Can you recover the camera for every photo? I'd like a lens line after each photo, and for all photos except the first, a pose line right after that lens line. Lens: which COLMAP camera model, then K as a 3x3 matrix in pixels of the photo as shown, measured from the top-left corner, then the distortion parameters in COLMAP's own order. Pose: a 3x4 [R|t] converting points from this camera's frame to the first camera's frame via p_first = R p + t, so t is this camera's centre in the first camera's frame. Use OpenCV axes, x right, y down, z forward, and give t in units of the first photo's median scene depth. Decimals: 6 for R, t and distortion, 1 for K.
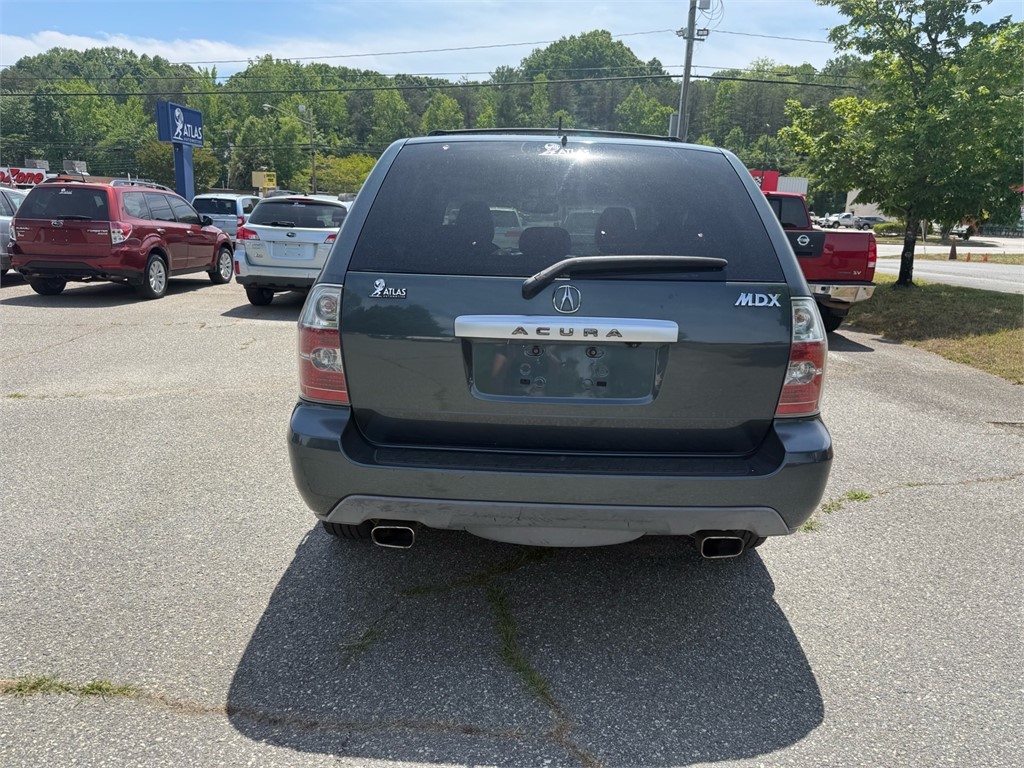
lens RADIAL K [[729.9, 0, 516.5], [0, 729.9, 378.8], [0, 0, 1]] dist [0.024942, -0.039975]
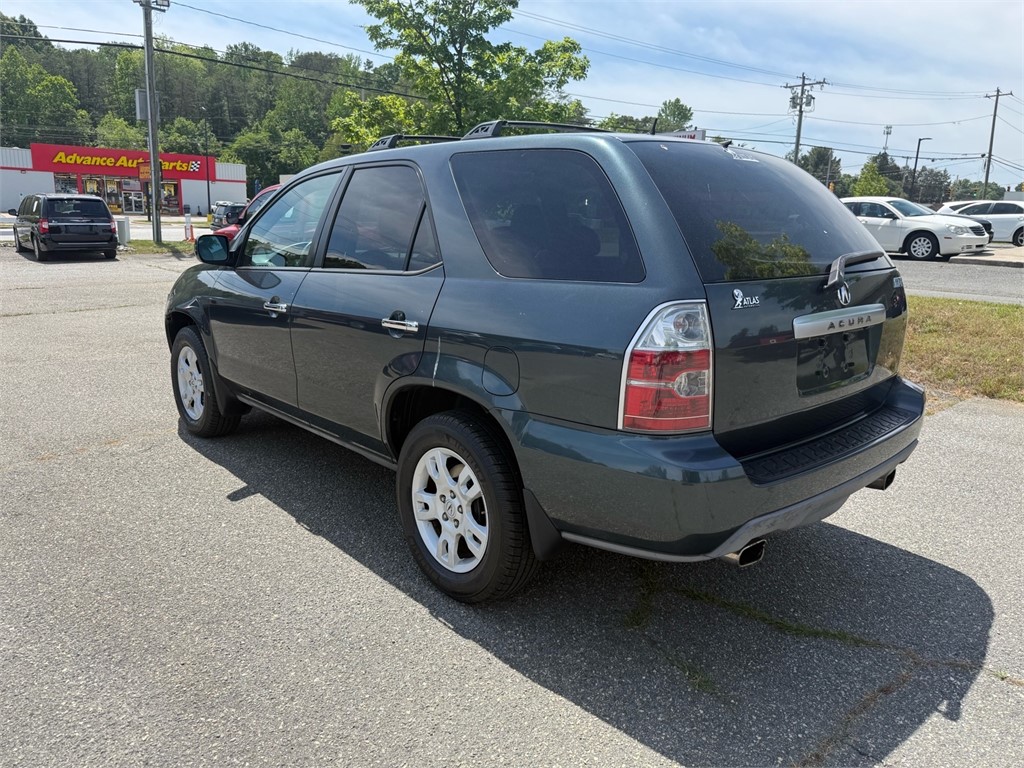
lens RADIAL K [[729.9, 0, 516.5], [0, 729.9, 378.8], [0, 0, 1]] dist [0.024942, -0.039975]
pose [[0.735724, -0.158193, 0.658548, -0.187520], [0.146308, 0.986503, 0.073519, -0.024028], [-0.661290, 0.042261, 0.748939, 0.087600]]
